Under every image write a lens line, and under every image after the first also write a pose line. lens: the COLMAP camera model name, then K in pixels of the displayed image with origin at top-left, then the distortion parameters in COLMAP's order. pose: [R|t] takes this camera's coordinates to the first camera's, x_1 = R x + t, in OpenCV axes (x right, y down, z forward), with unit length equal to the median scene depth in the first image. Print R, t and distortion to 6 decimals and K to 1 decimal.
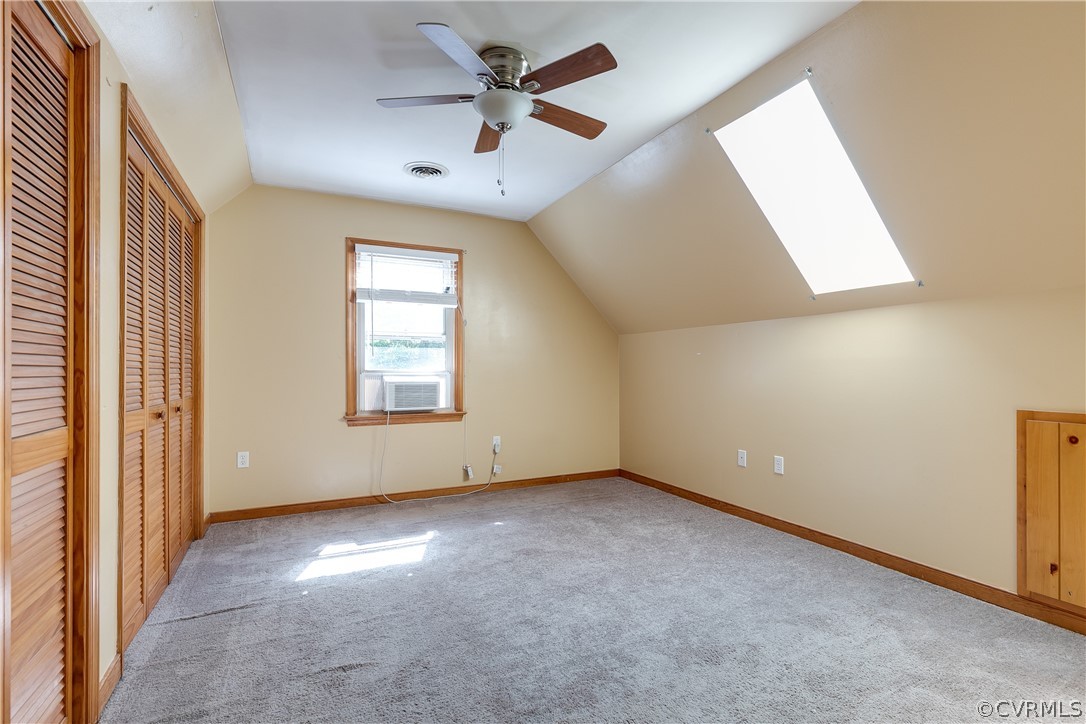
lens RADIAL K [[488.9, 0, 535.3], [0, 488.9, 367.5], [0, 0, 1]] dist [0.003155, -0.000158]
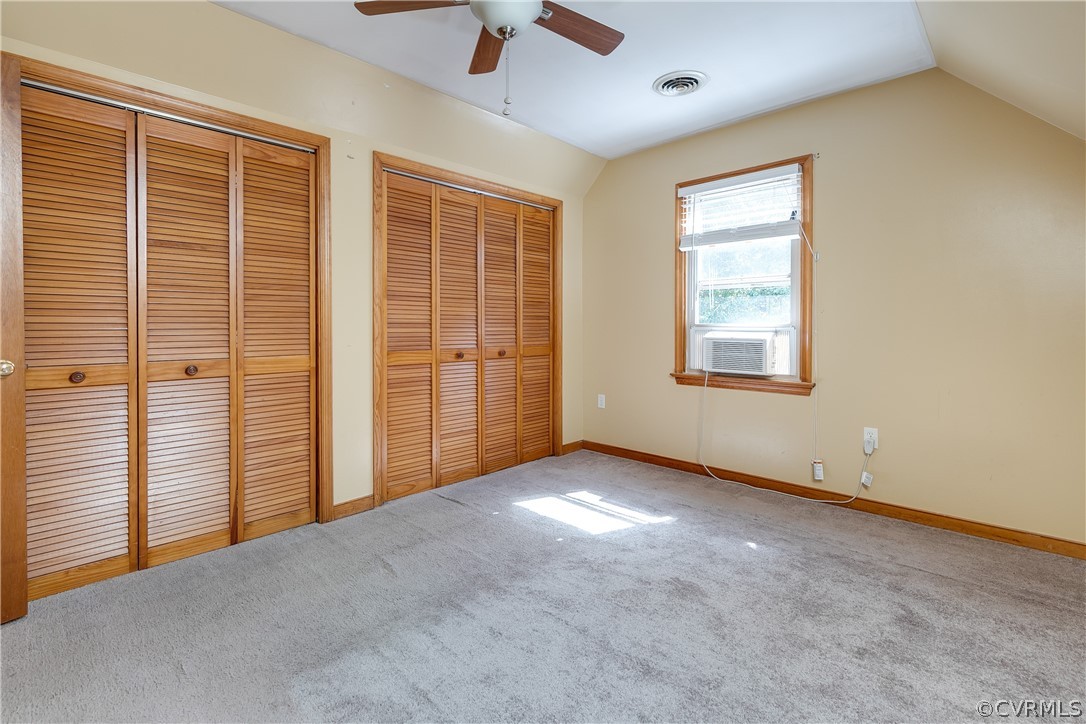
lens RADIAL K [[488.9, 0, 543.7], [0, 488.9, 330.7], [0, 0, 1]] dist [0.003155, -0.000158]
pose [[0.365632, 0.011380, -0.930690, 0.403257], [0.005242, 0.999884, 0.014286, 0.002467], [0.930745, -0.010102, 0.365530, 0.413061]]
